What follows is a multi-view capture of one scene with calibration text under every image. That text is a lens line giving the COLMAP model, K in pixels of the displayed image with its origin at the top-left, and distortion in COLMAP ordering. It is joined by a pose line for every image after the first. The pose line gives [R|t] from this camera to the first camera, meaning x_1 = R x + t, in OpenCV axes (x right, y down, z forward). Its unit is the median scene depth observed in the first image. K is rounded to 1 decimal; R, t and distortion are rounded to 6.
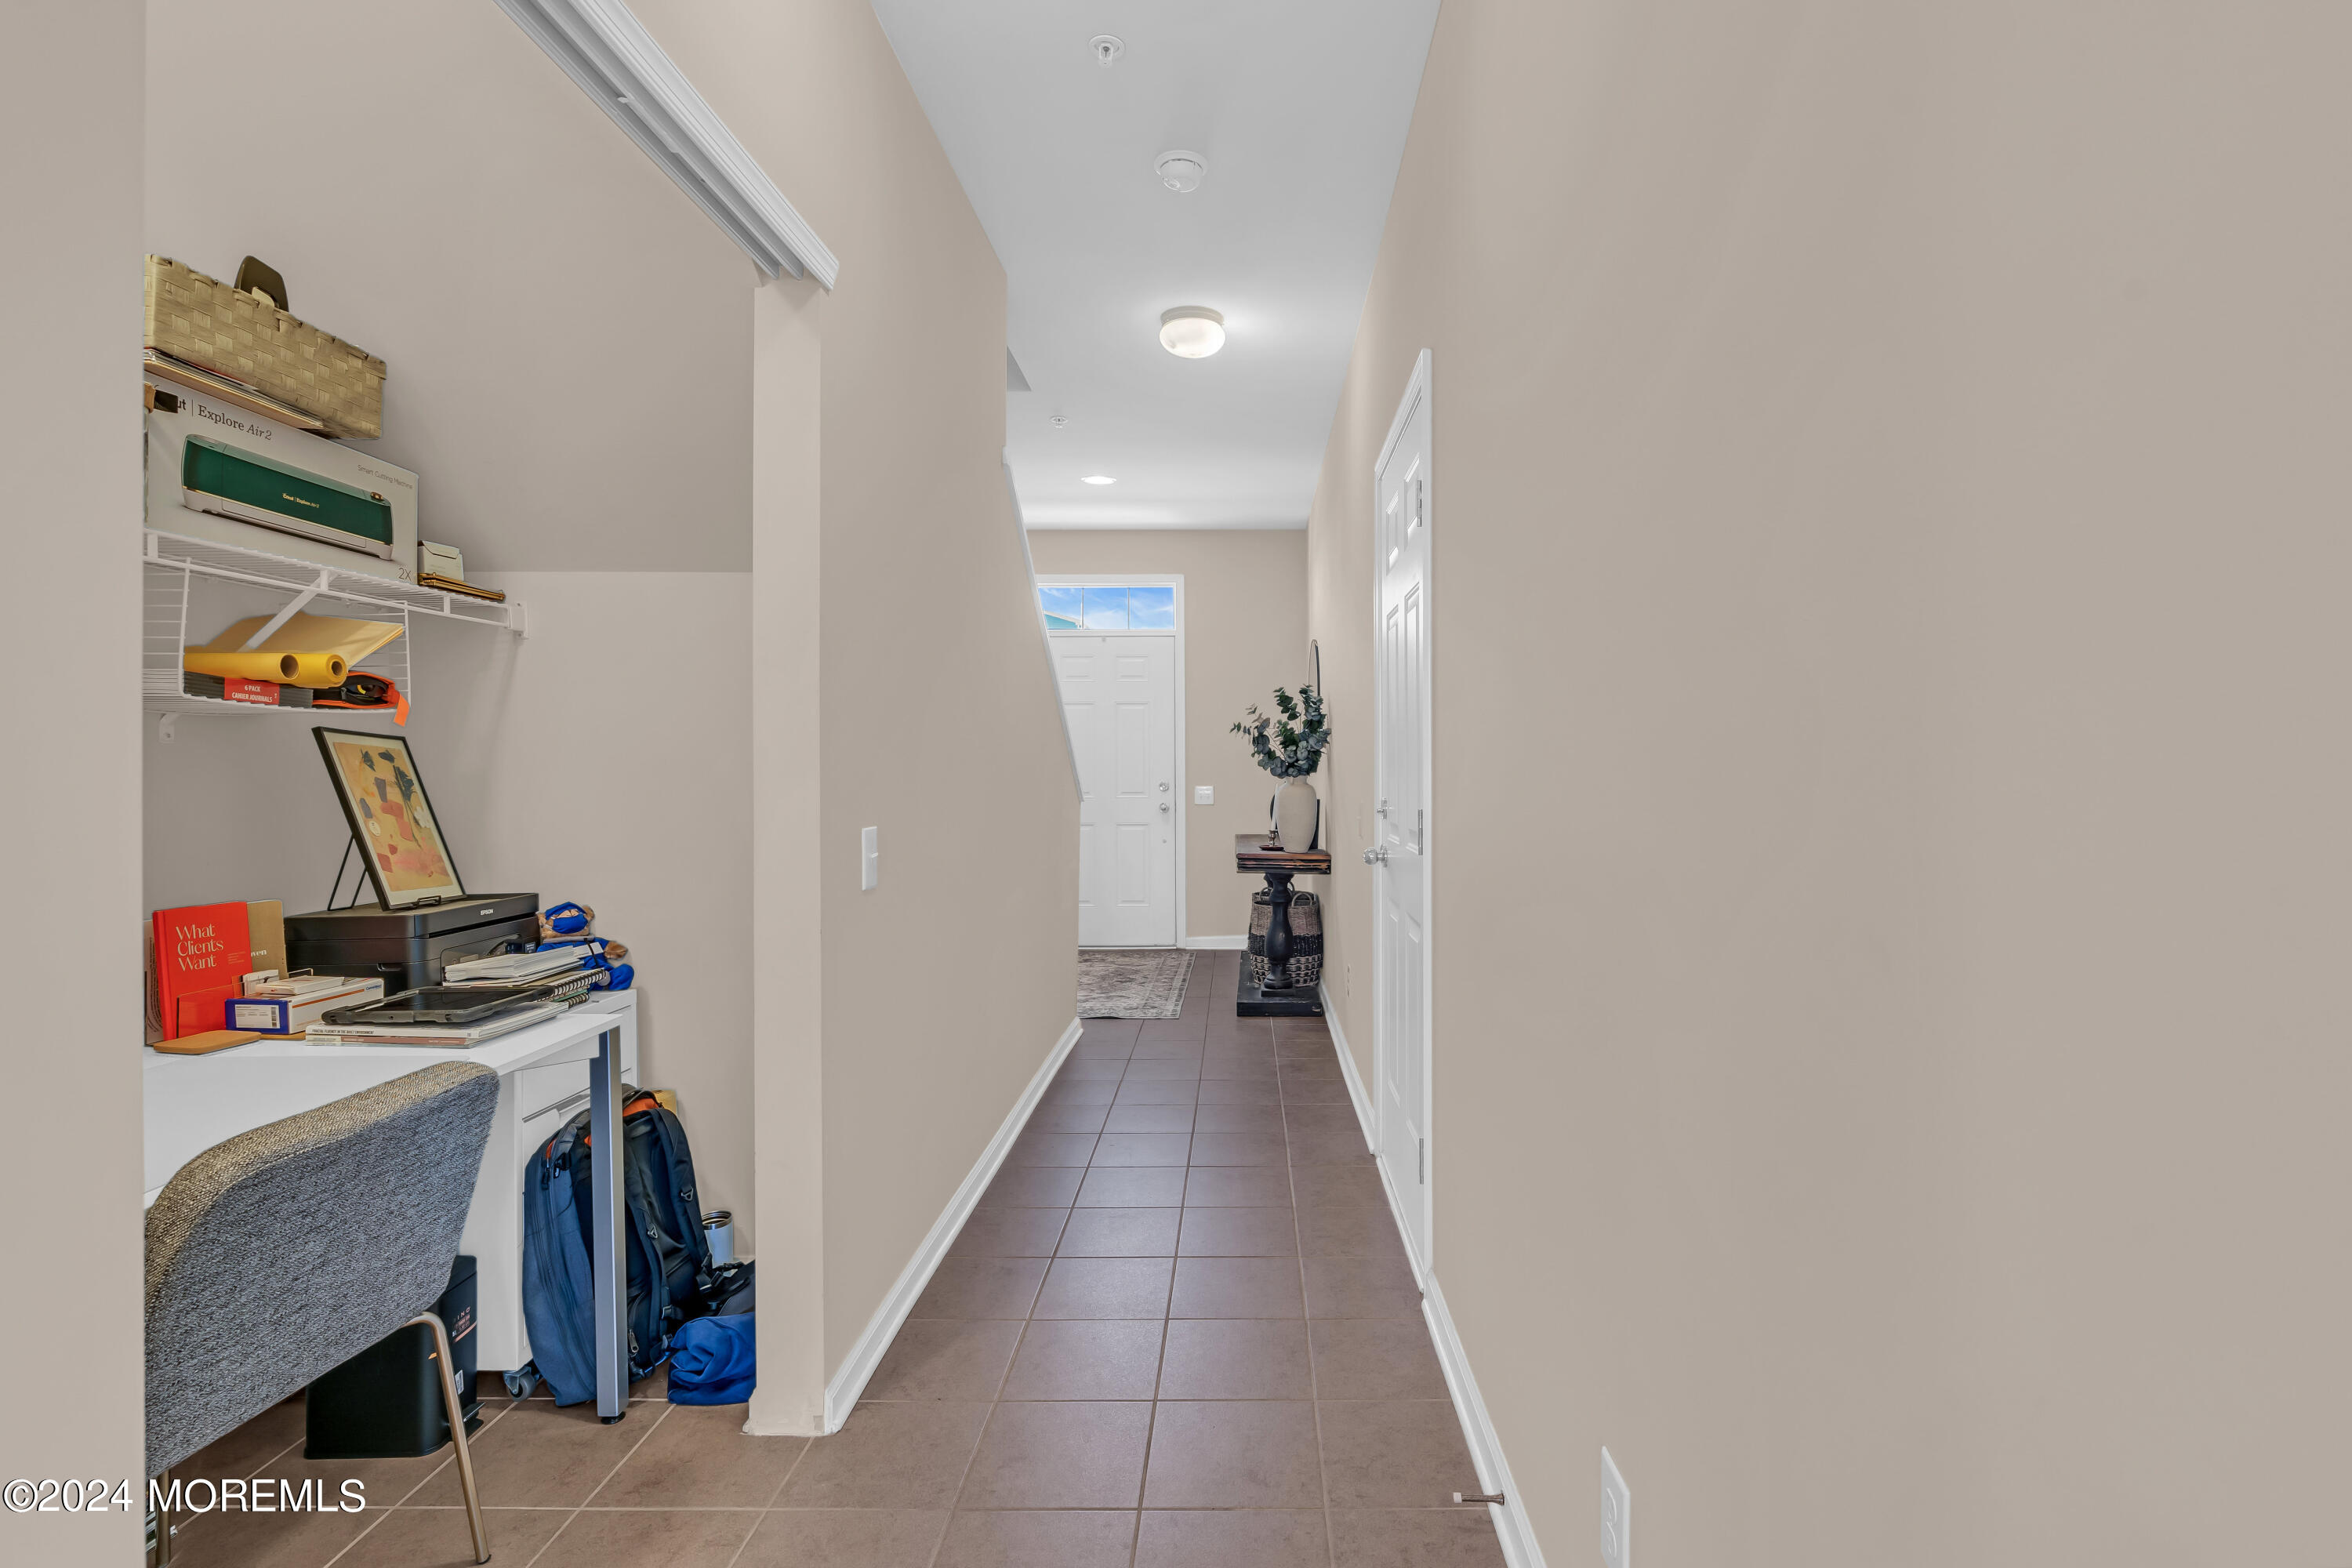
lens RADIAL K [[1066.6, 0, 1179.5], [0, 1066.6, 757.1], [0, 0, 1]] dist [-0.003376, 0.000219]
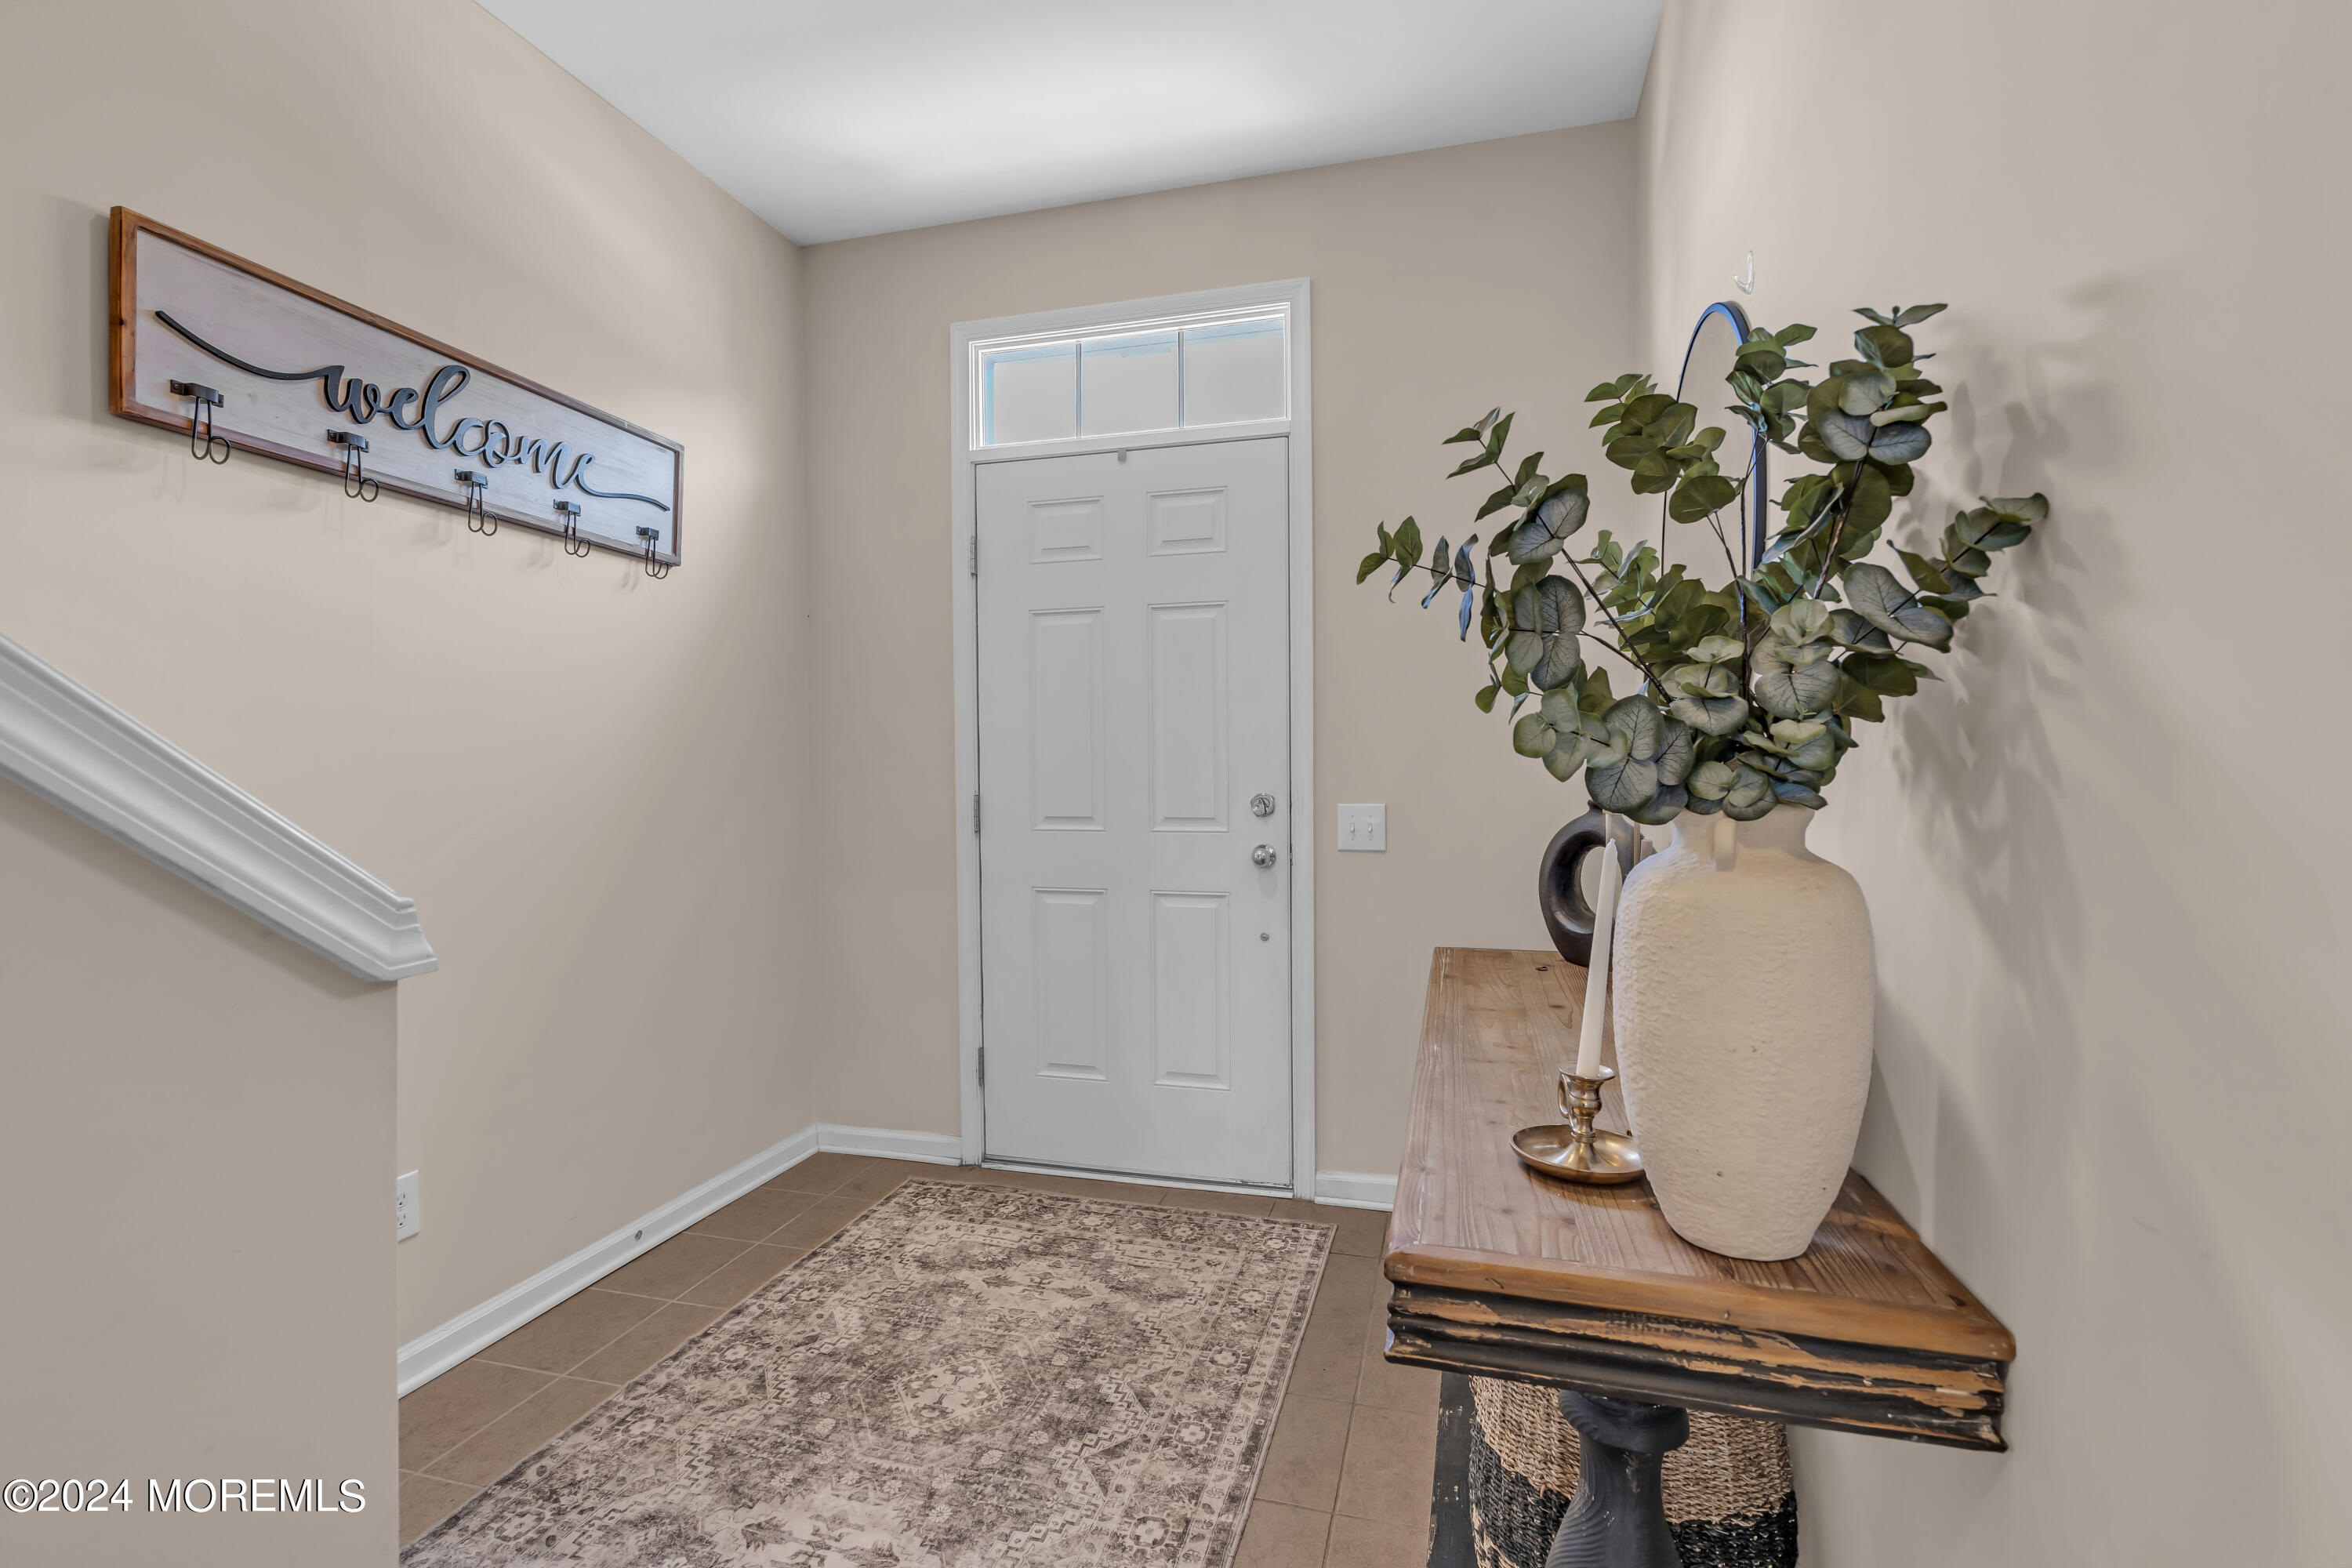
lens RADIAL K [[1066.6, 0, 1179.5], [0, 1066.6, 757.1], [0, 0, 1]] dist [-0.003376, 0.000219]
pose [[0.977622, -0.000082, -0.210371, 0.054776], [0.001915, 0.999962, 0.008510, 0.007225], [0.210363, -0.008722, 0.977584, 0.787387]]
